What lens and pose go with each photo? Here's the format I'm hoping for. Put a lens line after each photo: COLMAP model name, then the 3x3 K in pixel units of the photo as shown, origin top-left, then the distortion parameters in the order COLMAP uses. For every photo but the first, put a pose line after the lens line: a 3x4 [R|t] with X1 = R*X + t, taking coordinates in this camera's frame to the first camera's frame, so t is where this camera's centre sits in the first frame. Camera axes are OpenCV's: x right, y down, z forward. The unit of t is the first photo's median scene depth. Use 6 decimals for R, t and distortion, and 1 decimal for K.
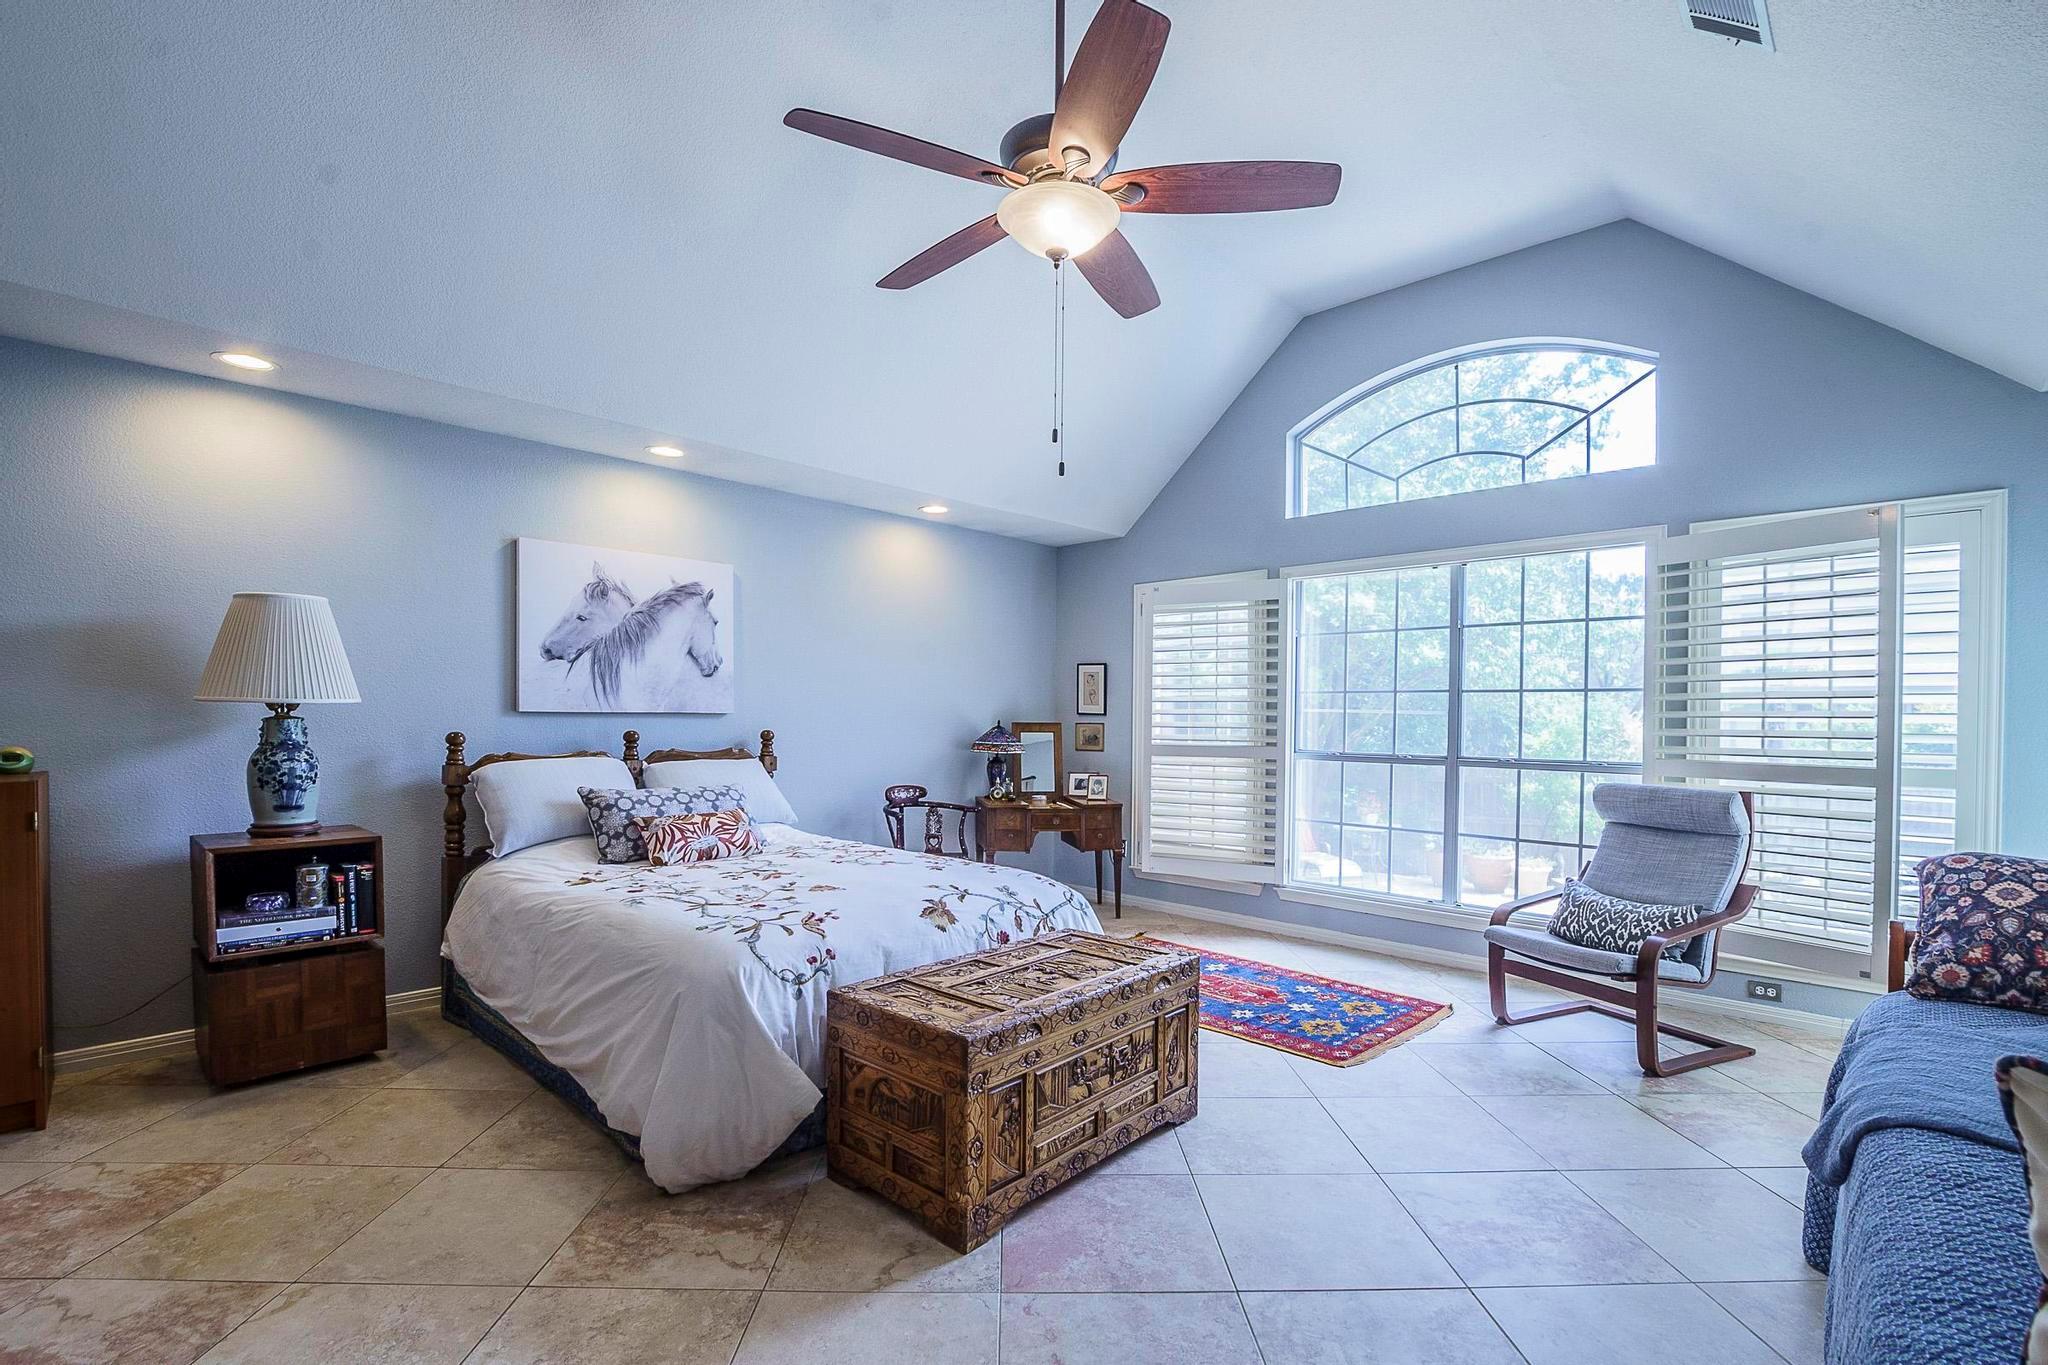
lens RADIAL K [[915.8, 0, 1025.6], [0, 915.8, 723.1], [0, 0, 1]] dist [-0.040963, 0.009326]
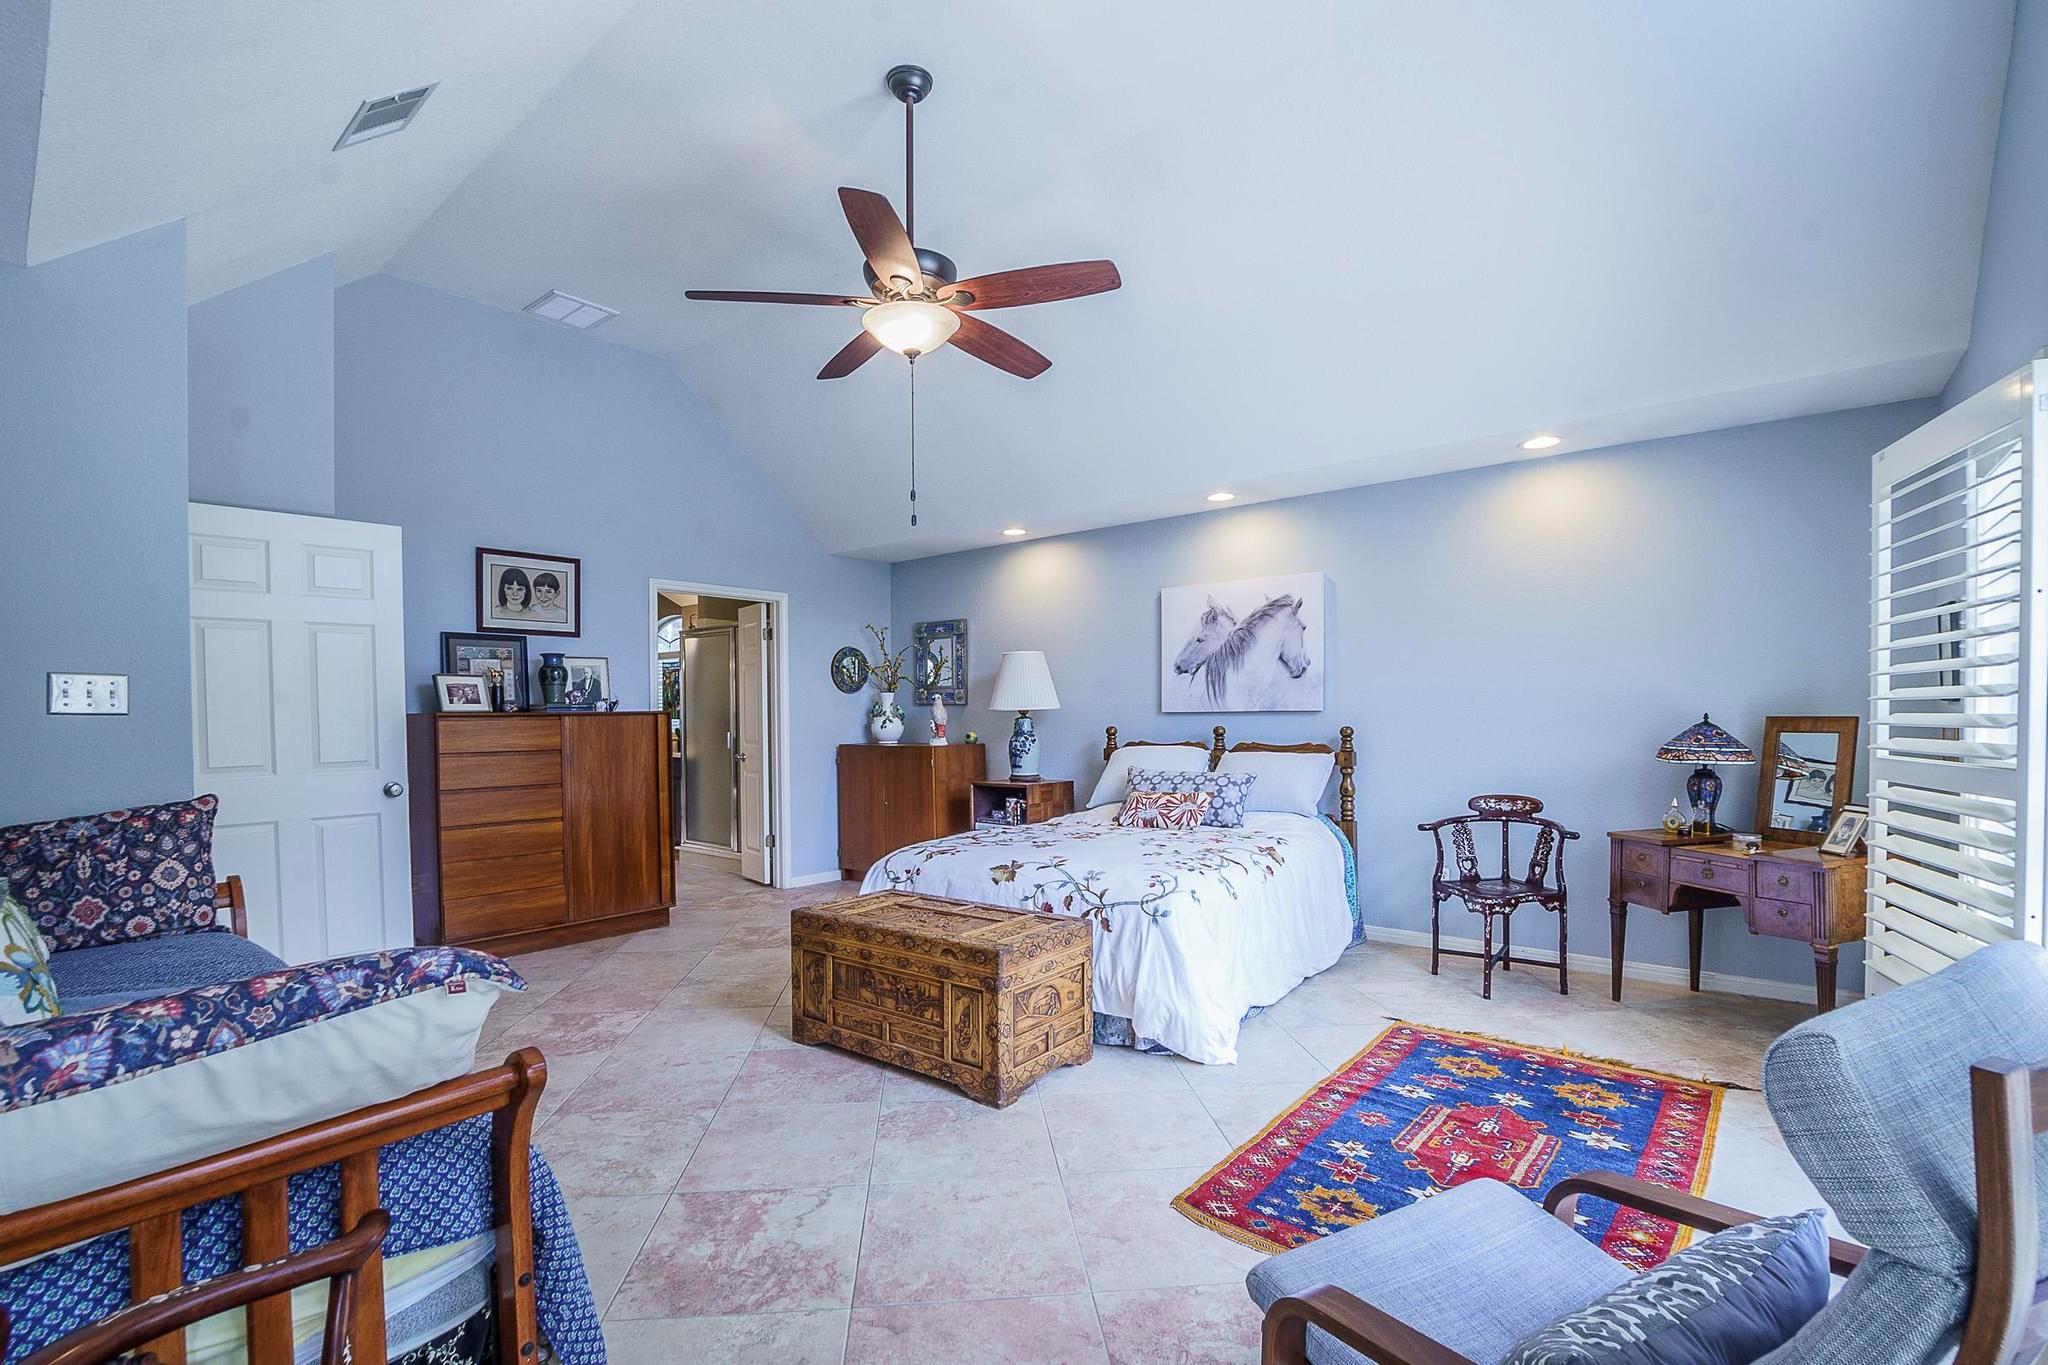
lens RADIAL K [[915.8, 0, 1025.6], [0, 915.8, 723.1], [0, 0, 1]] dist [-0.040963, 0.009326]
pose [[0.074486, -0.000227, -0.997222, 0.795672], [0.003549, 0.999994, 0.000038, 0.003163], [0.997216, -0.003541, 0.074487, 0.638204]]
